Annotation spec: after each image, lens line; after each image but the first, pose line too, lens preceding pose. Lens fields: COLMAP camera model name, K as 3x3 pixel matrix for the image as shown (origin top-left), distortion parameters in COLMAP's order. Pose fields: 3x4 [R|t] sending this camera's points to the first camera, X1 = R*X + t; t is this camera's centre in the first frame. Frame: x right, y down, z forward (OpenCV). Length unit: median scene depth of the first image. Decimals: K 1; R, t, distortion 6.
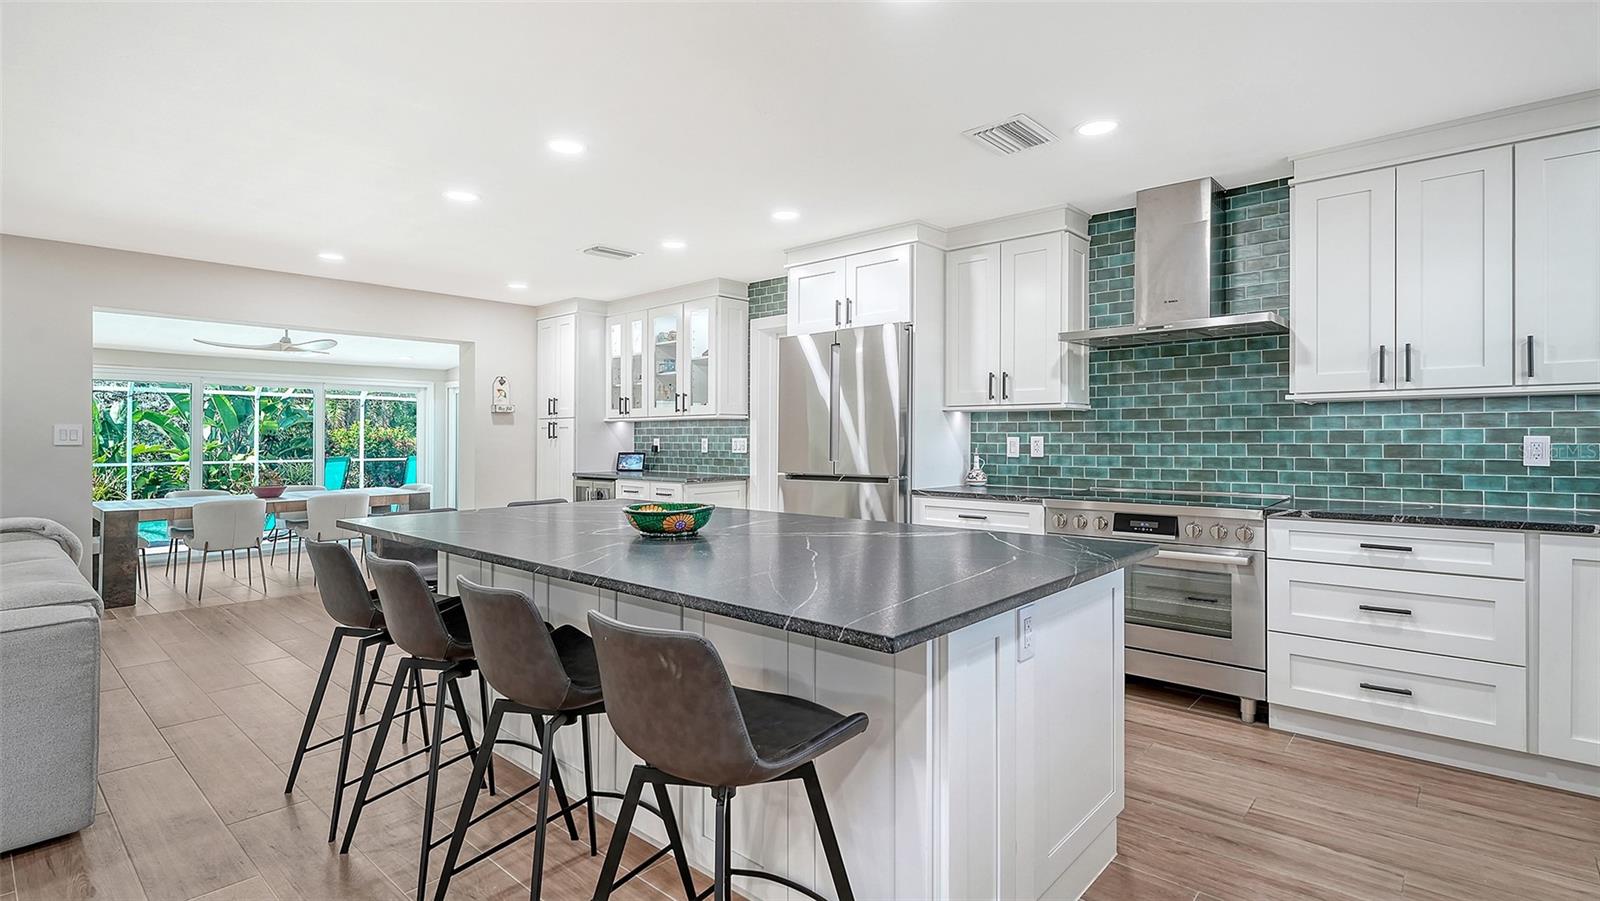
lens RADIAL K [[738.1, 0, 792.0], [0, 738.1, 440.5], [0, 0, 1]] dist [0.001981, -0.004751]
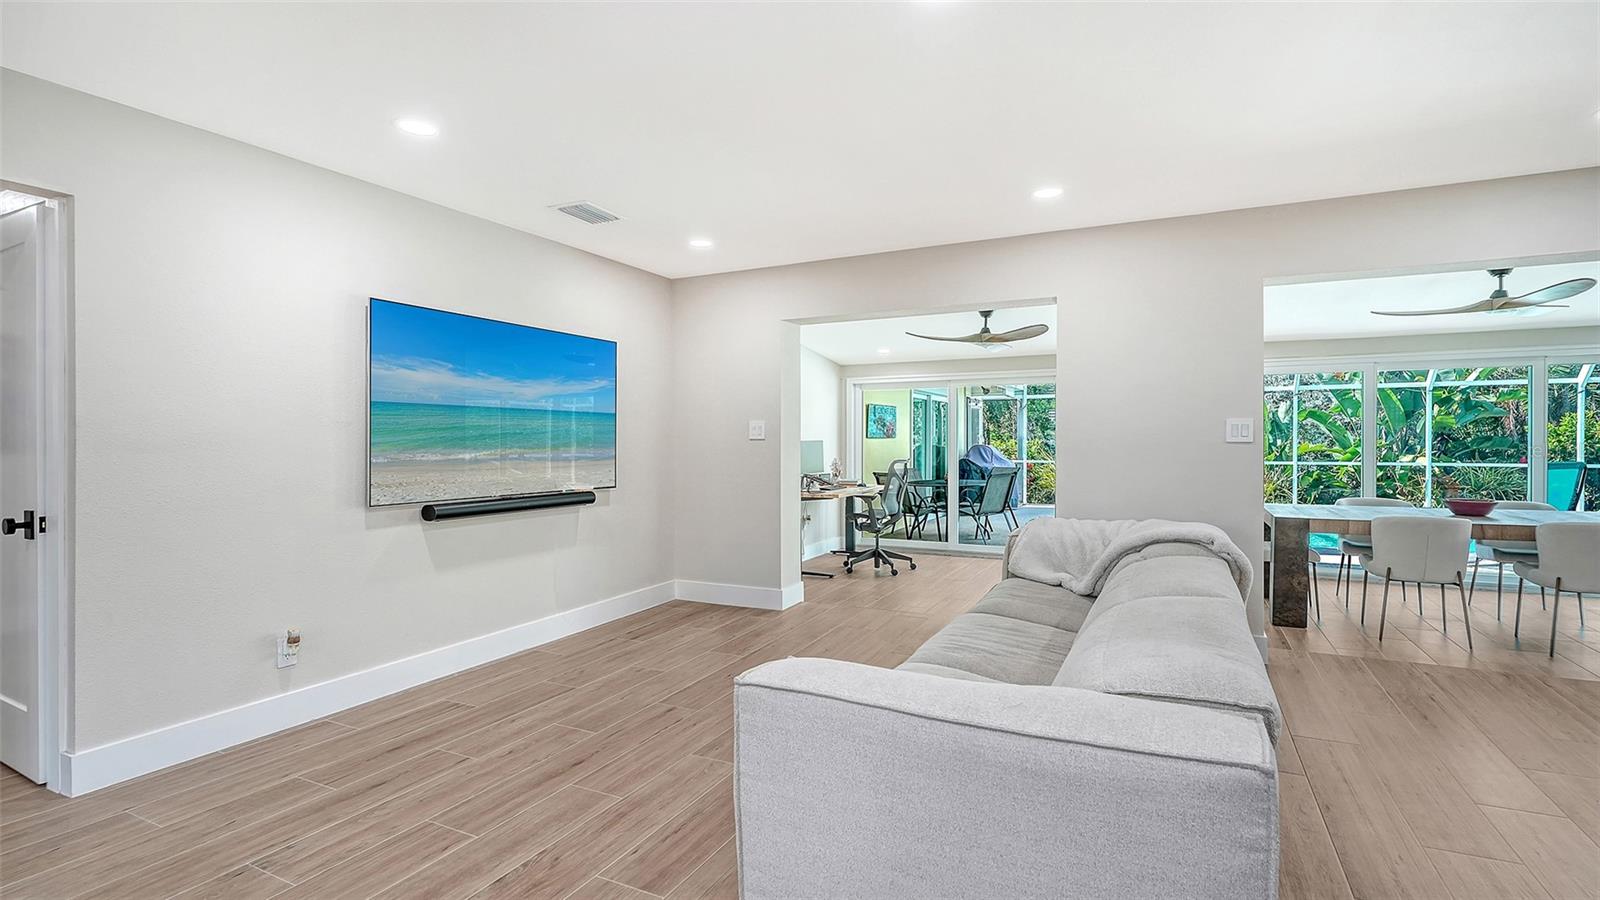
lens RADIAL K [[738.1, 0, 793.4], [0, 738.1, 442.5], [0, 0, 1]] dist [0.001981, -0.004751]
pose [[0.241984, 0.003015, -0.970275, -0.262659], [0.000144, 0.999995, 0.003144, 0.003109], [0.970280, -0.000901, 0.241983, 0.275082]]
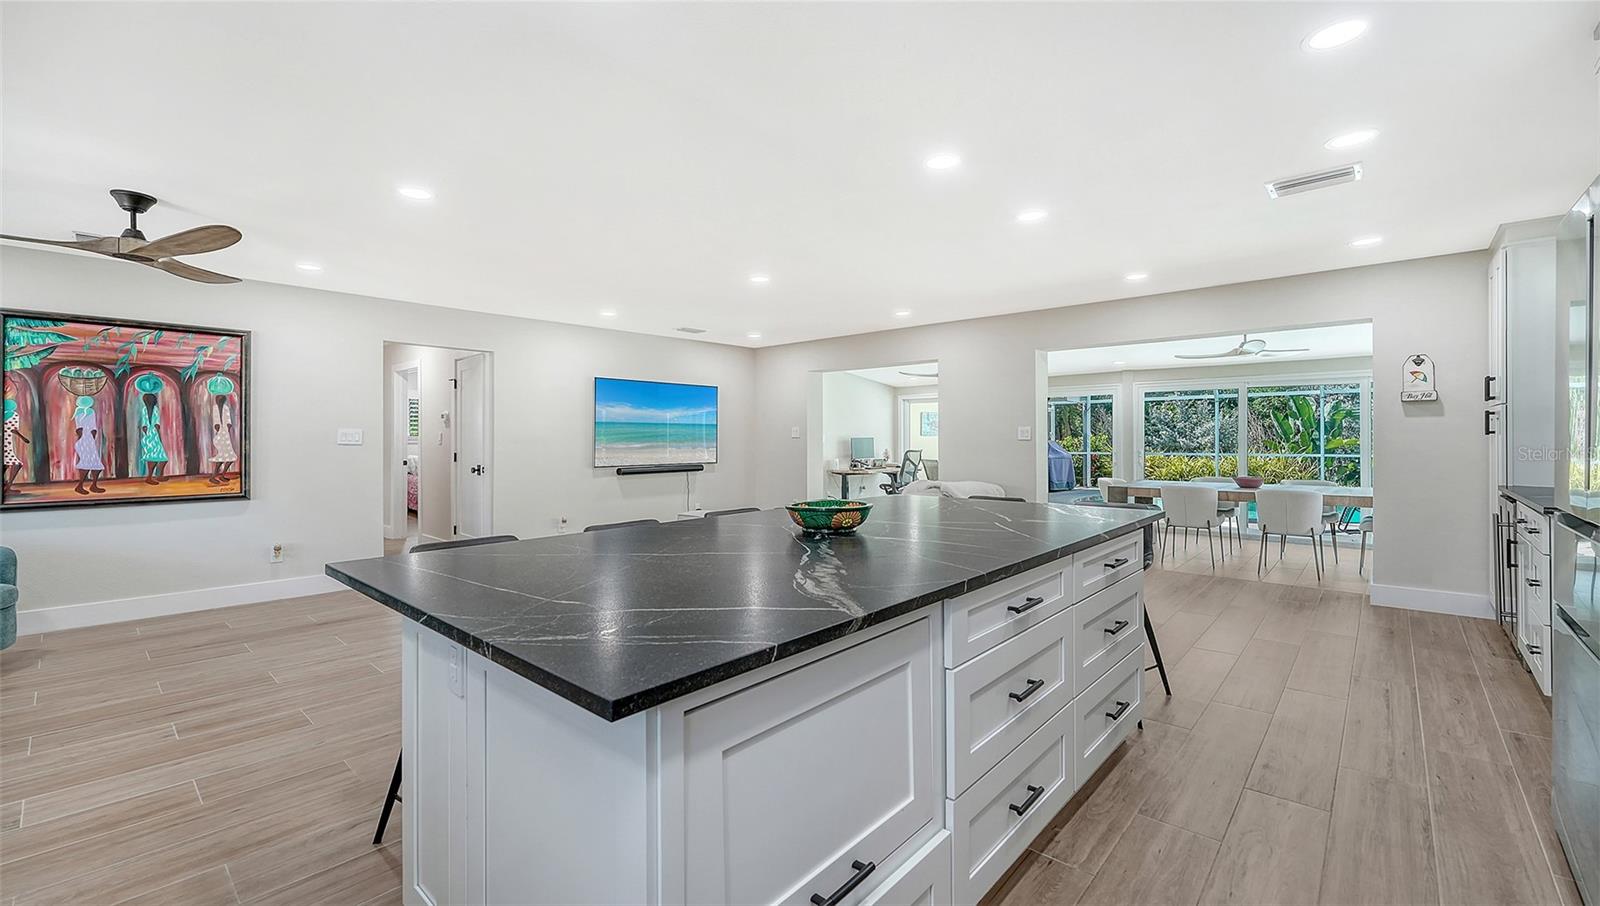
lens RADIAL K [[639.1, 0, 820.0], [0, 639.1, 431.1], [0, 0, 1]] dist [0.024110, -0.000125]
pose [[0.019962, -0.006997, -0.999776, 0.431080], [0.001891, 0.999974, -0.006961, -0.003703], [0.999799, -0.001752, 0.019974, 0.541972]]
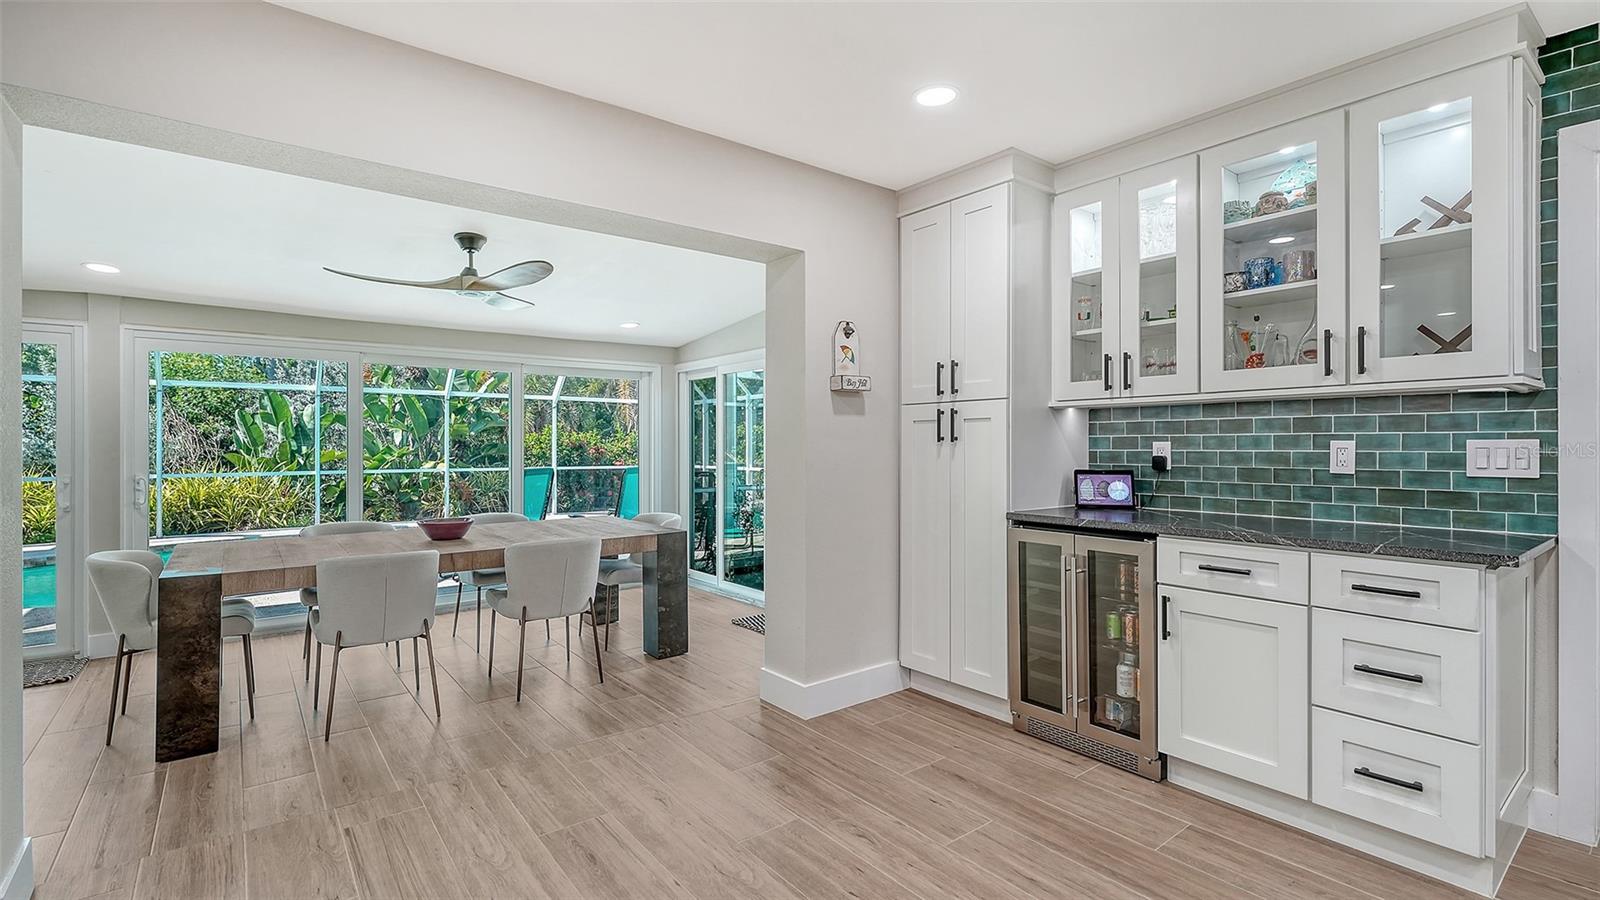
lens RADIAL K [[738.1, 0, 802.0], [0, 738.1, 445.8], [0, 0, 1]] dist [0.001981, -0.004751]
pose [[0.982298, 0.000291, -0.187327, -0.501736], [-0.000523, 0.999999, -0.001188, 0.001010], [0.187327, 0.001265, 0.982297, 0.748078]]
